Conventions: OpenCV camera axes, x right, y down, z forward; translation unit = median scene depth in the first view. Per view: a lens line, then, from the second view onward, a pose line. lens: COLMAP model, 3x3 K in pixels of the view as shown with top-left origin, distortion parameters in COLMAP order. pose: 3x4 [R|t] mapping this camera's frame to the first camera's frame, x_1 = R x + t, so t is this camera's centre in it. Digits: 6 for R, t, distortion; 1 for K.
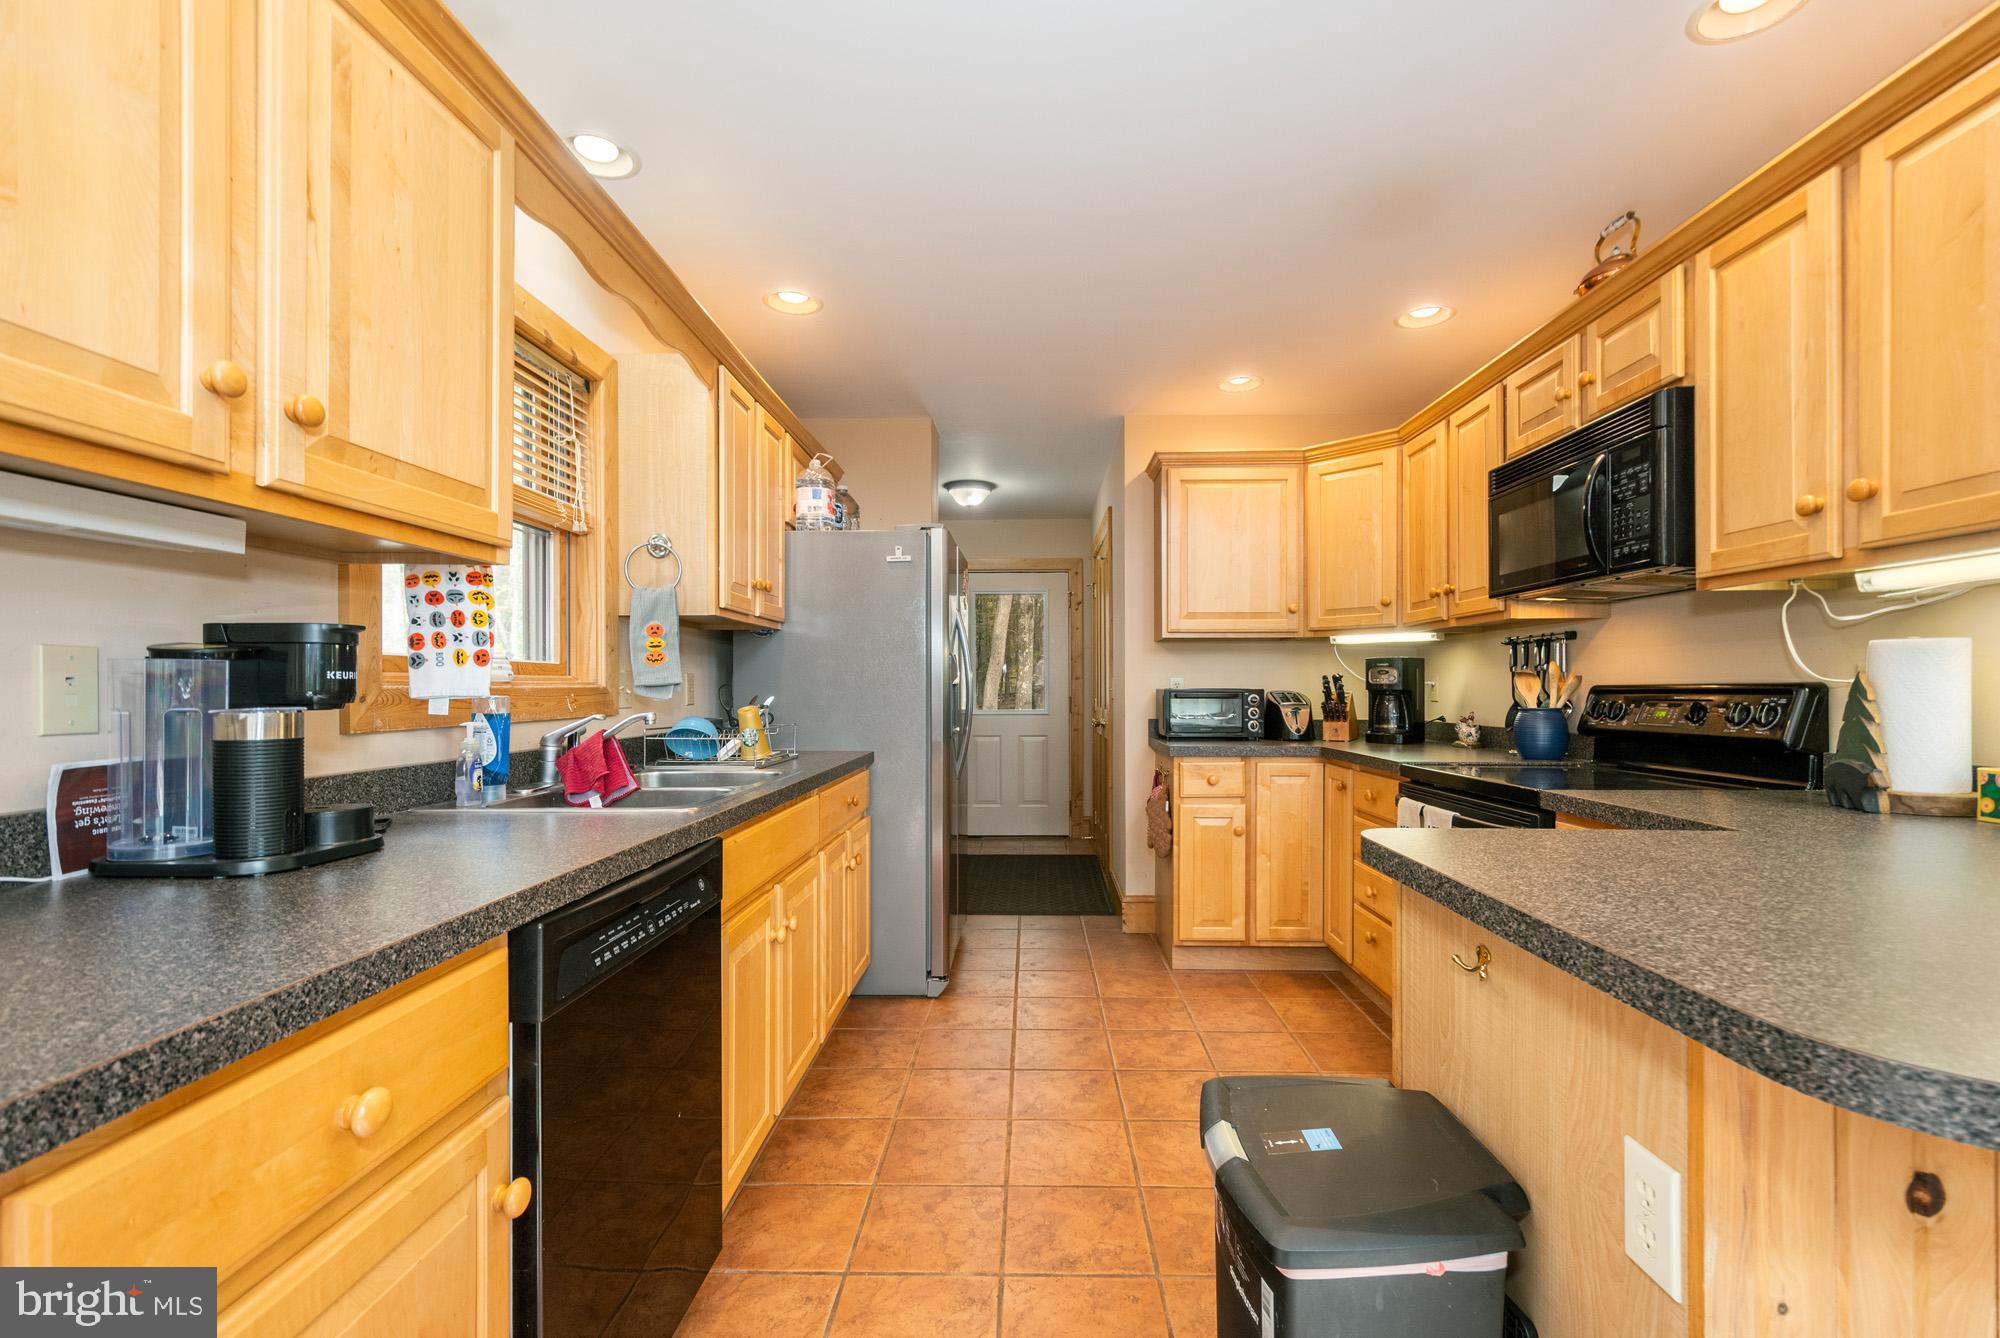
lens RADIAL K [[879.3, 0, 1013.8], [0, 879.3, 691.1], [0, 0, 1]] dist [0.016188, -0.009381]
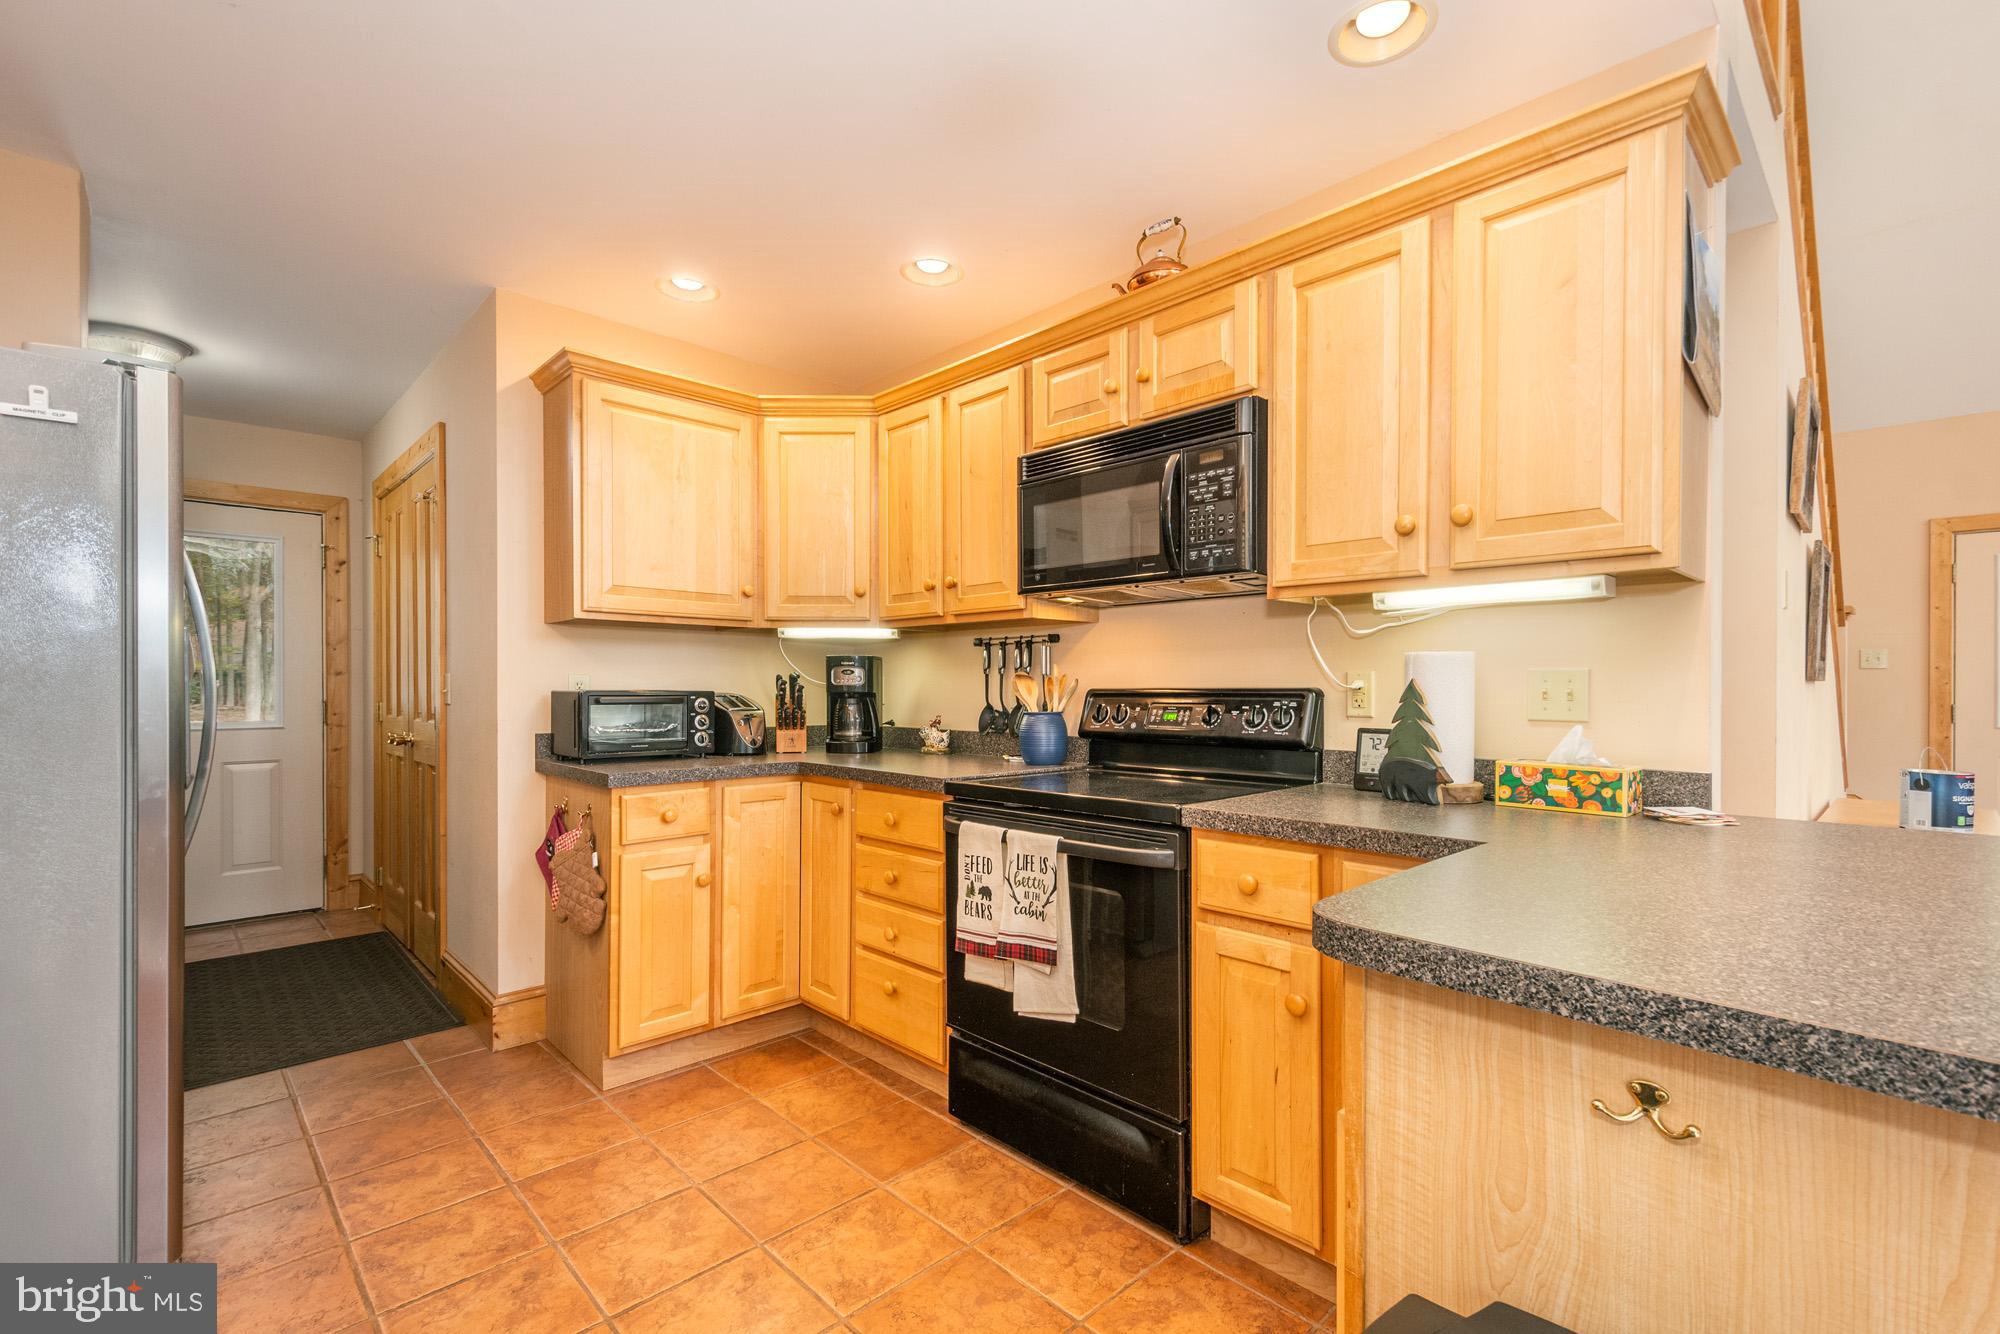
lens RADIAL K [[879.3, 0, 1013.8], [0, 879.3, 689.1], [0, 0, 1]] dist [0.016188, -0.009381]
pose [[0.699226, 0.000884, 0.714900, -0.097026], [-0.000650, 1.000000, -0.000600, -0.004173], [-0.714900, -0.000045, 0.699226, 0.282281]]
